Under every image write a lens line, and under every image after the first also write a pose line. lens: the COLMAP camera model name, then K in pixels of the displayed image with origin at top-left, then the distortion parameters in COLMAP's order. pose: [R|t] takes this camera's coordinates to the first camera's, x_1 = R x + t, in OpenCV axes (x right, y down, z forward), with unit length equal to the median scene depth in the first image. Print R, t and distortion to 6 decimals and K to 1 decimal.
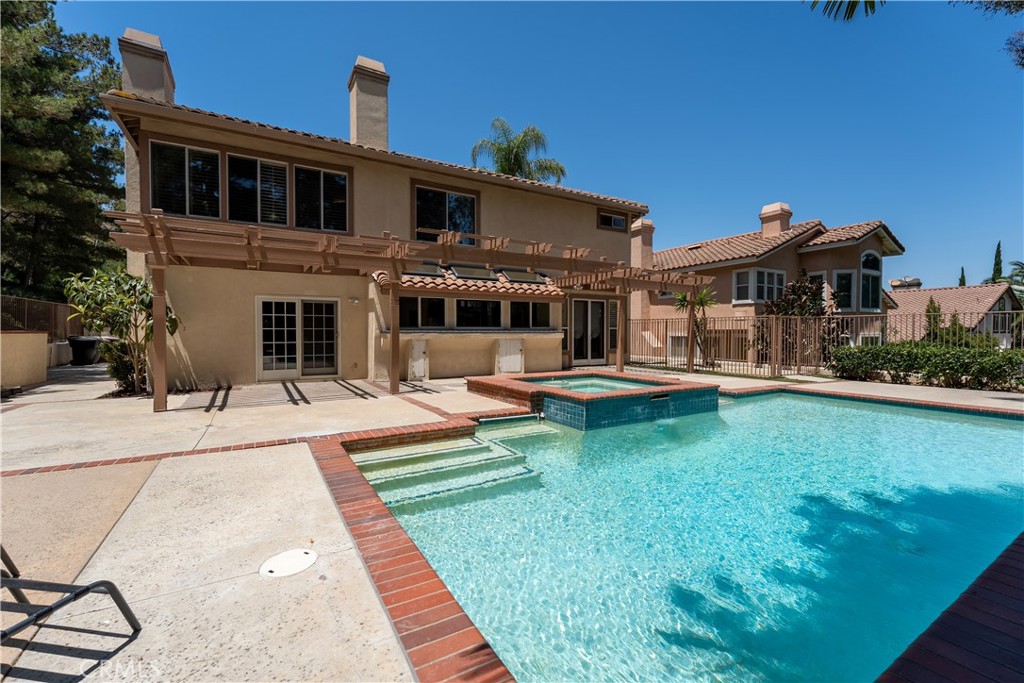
lens RADIAL K [[408.2, 0, 511.7], [0, 408.2, 340.9], [0, 0, 1]] dist [-0.000313, 0.000131]
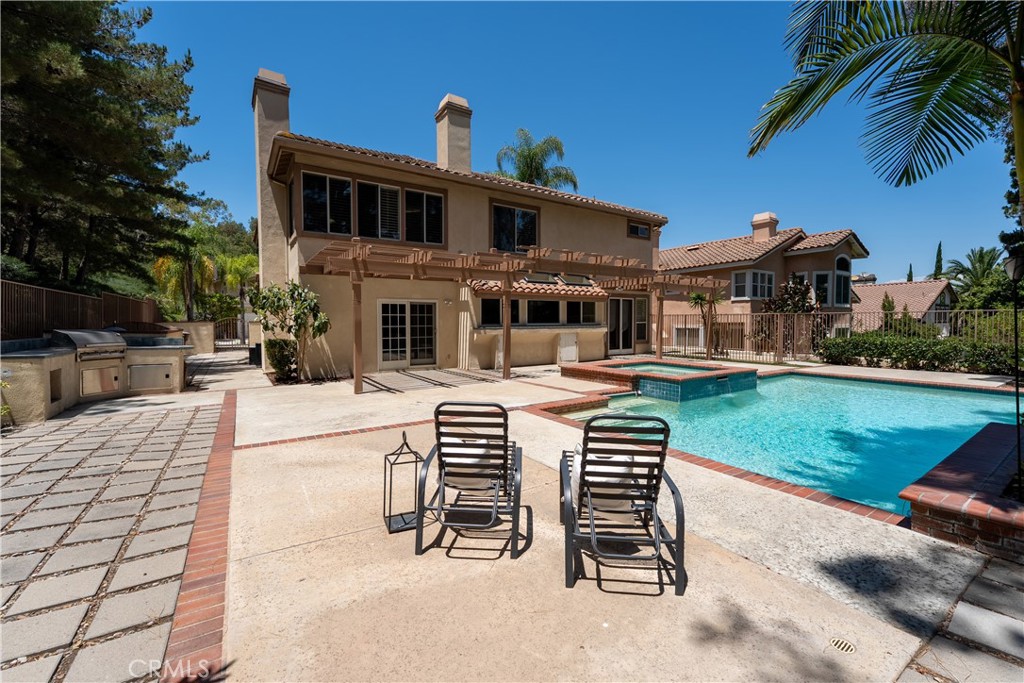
lens RADIAL K [[408.2, 0, 515.1], [0, 408.2, 334.9], [0, 0, 1]] dist [-0.000313, 0.000131]
pose [[0.997354, -0.004588, 0.072554, -0.247983], [0.003602, 0.999900, 0.013711, -0.016260], [-0.072609, -0.013414, 0.997270, -0.179273]]
